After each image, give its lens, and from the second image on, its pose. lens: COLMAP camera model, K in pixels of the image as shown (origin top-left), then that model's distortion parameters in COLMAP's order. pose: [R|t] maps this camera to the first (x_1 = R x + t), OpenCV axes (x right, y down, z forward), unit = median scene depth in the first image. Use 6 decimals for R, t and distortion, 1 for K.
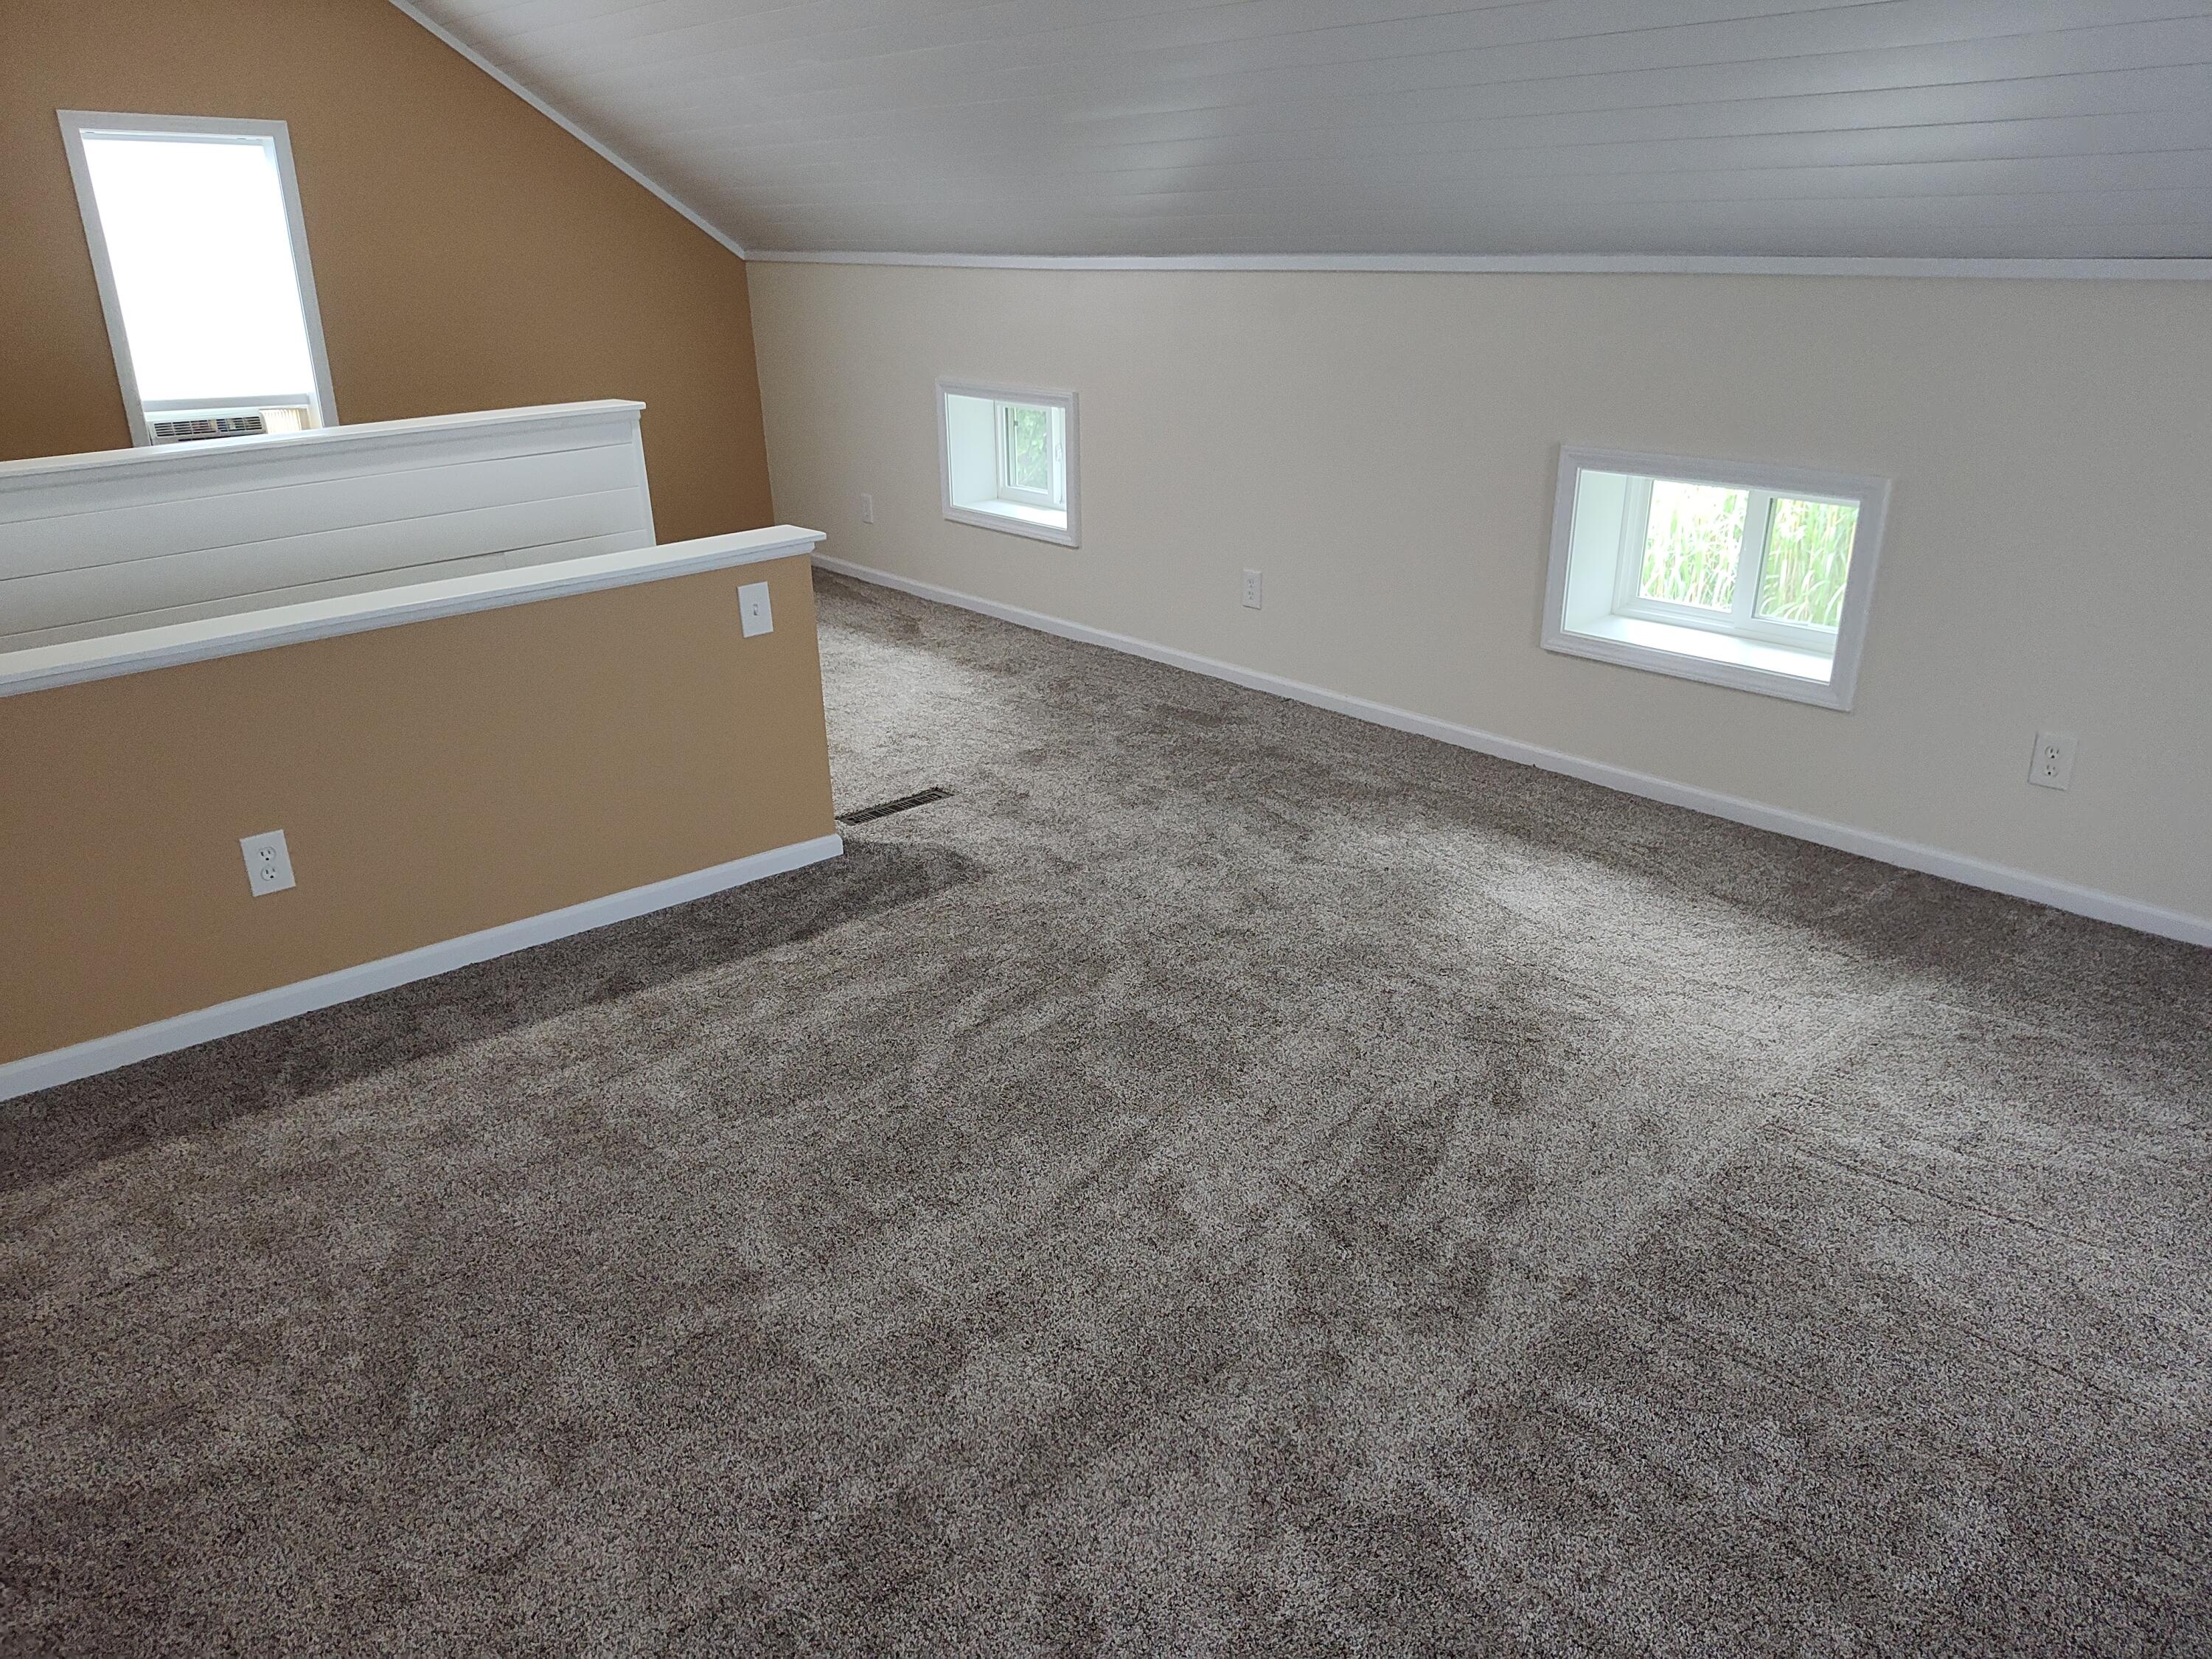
lens RADIAL K [[1512.7, 0, 1112.2], [0, 1512.7, 829.1], [0, 0, 1]] dist [0.022935, -0.027169]
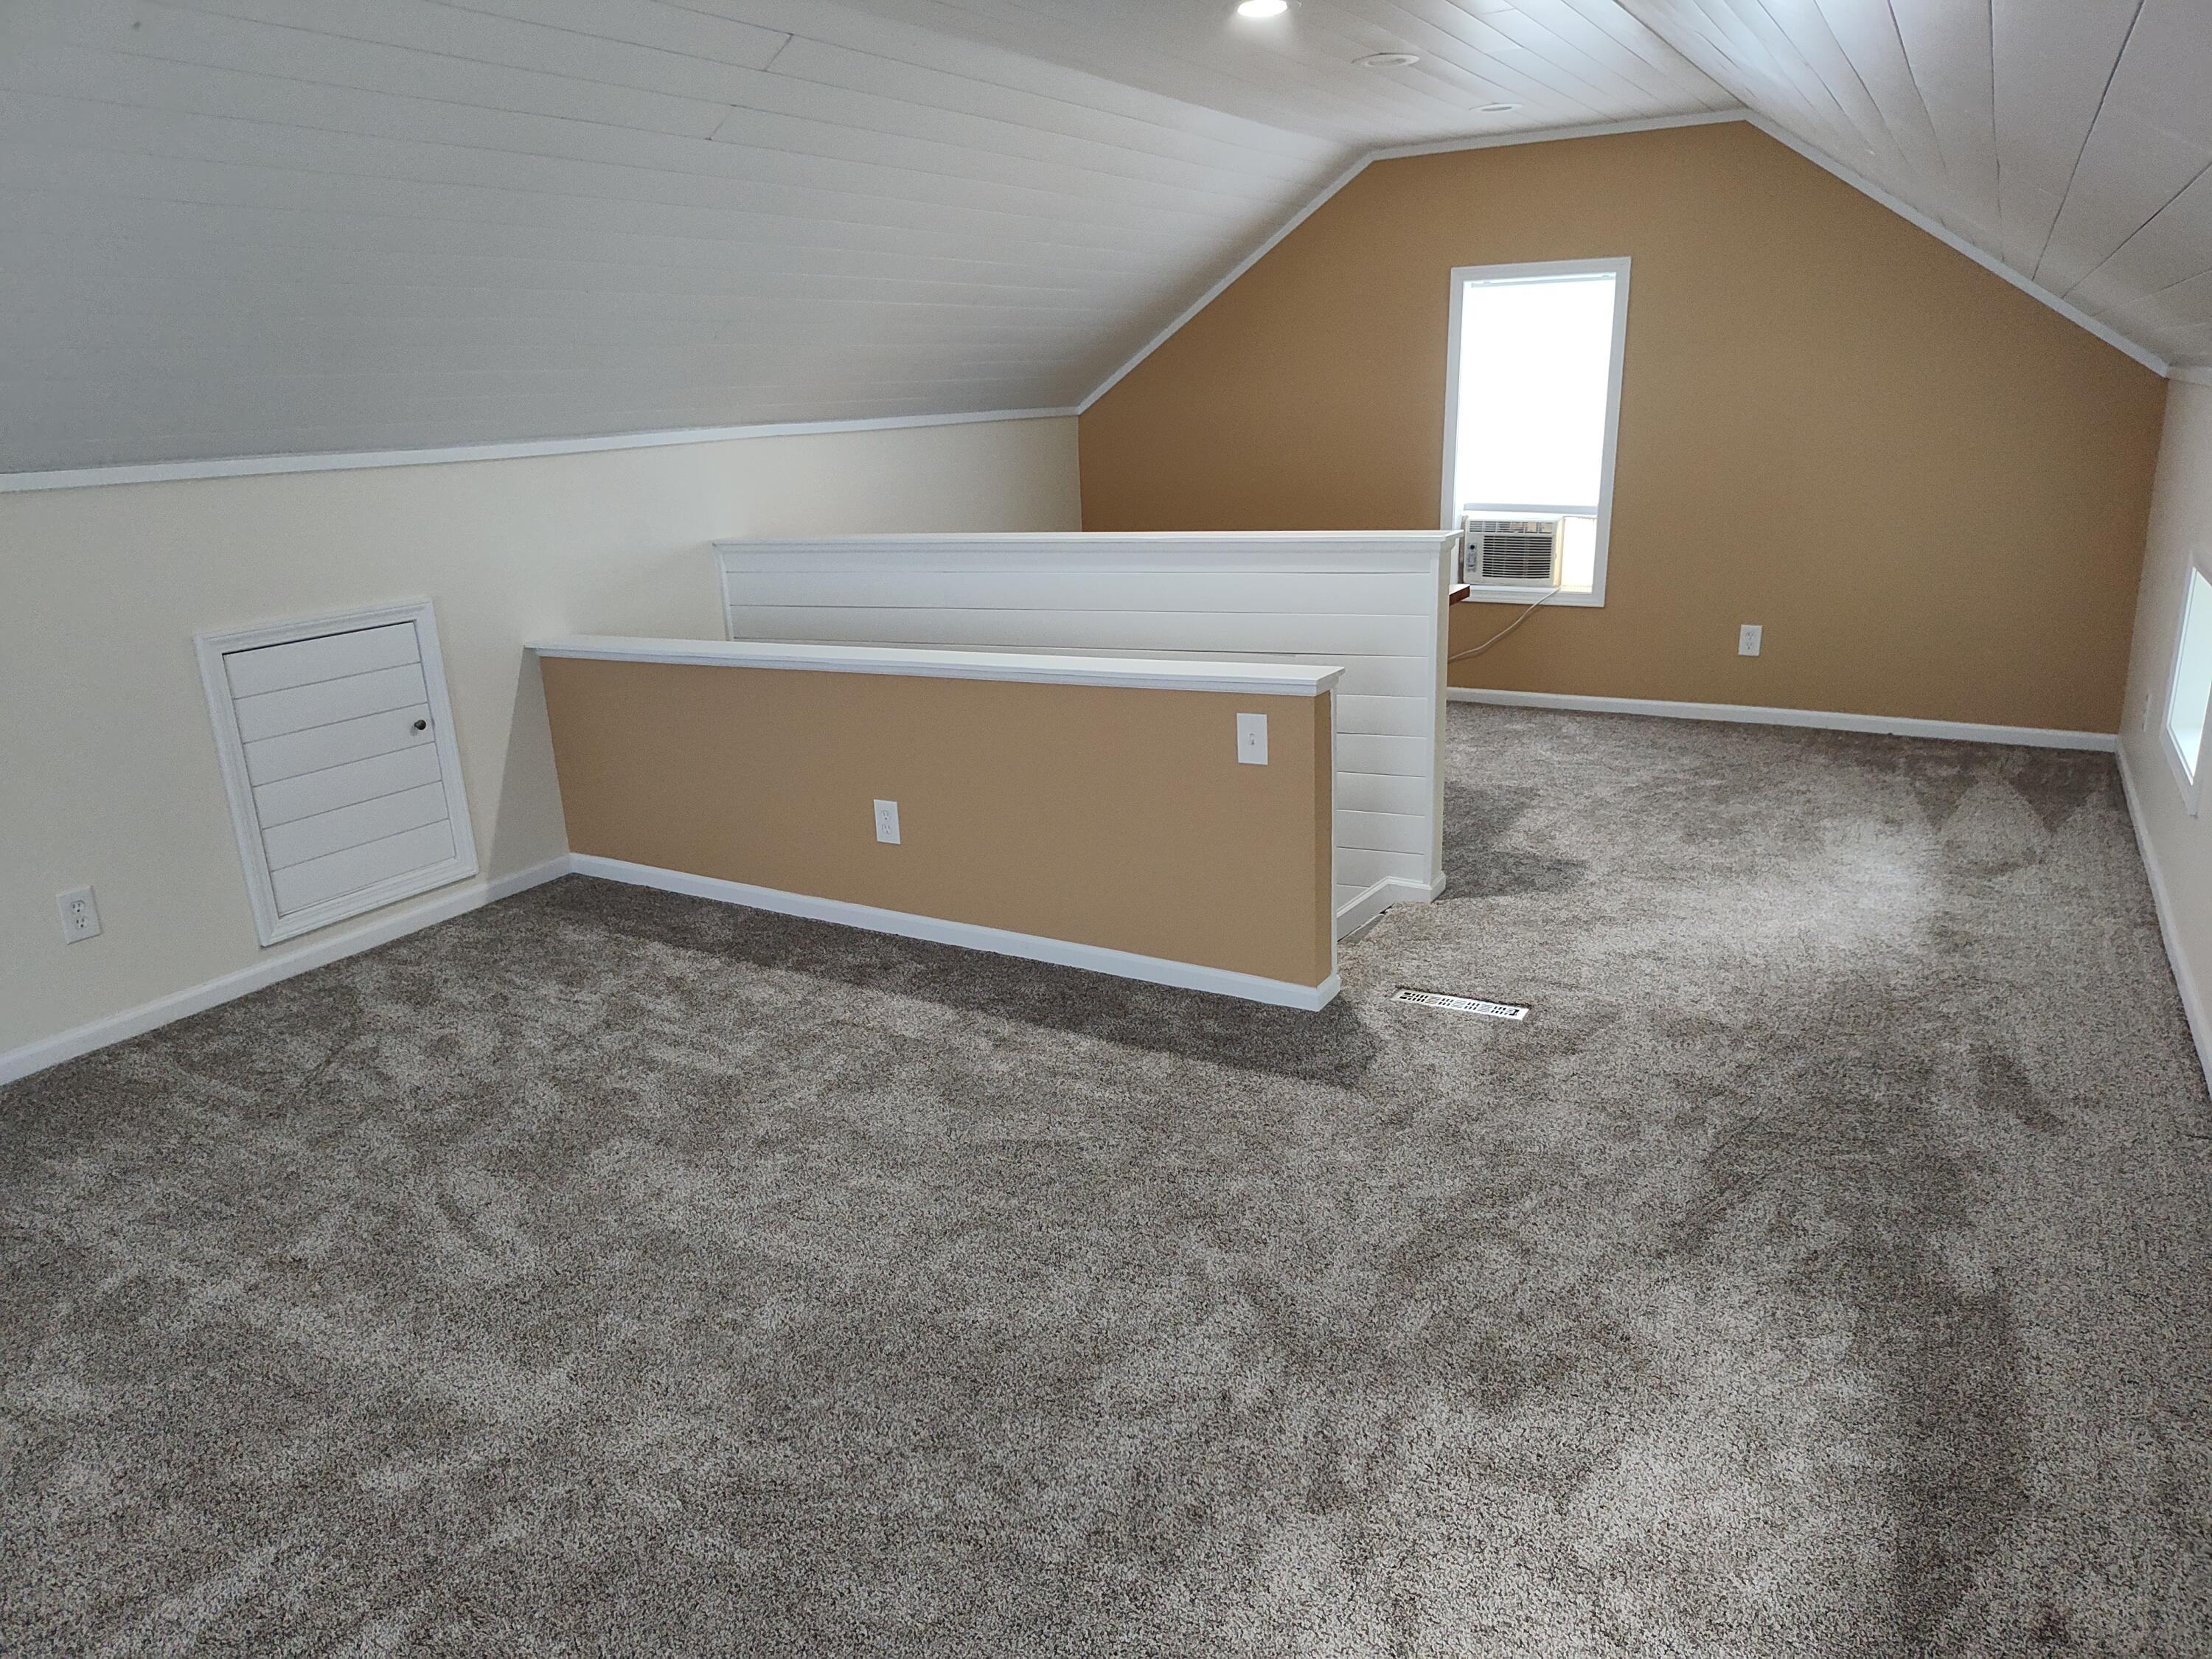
lens RADIAL K [[1512.7, 0, 1110.6], [0, 1512.7, 839.6], [0, 0, 1]] dist [0.022935, -0.027169]
pose [[0.337314, 0.273145, -0.900895, 0.540895], [-0.318740, 0.933596, 0.163717, -0.177843], [0.885790, 0.231927, 0.401977, 0.430289]]
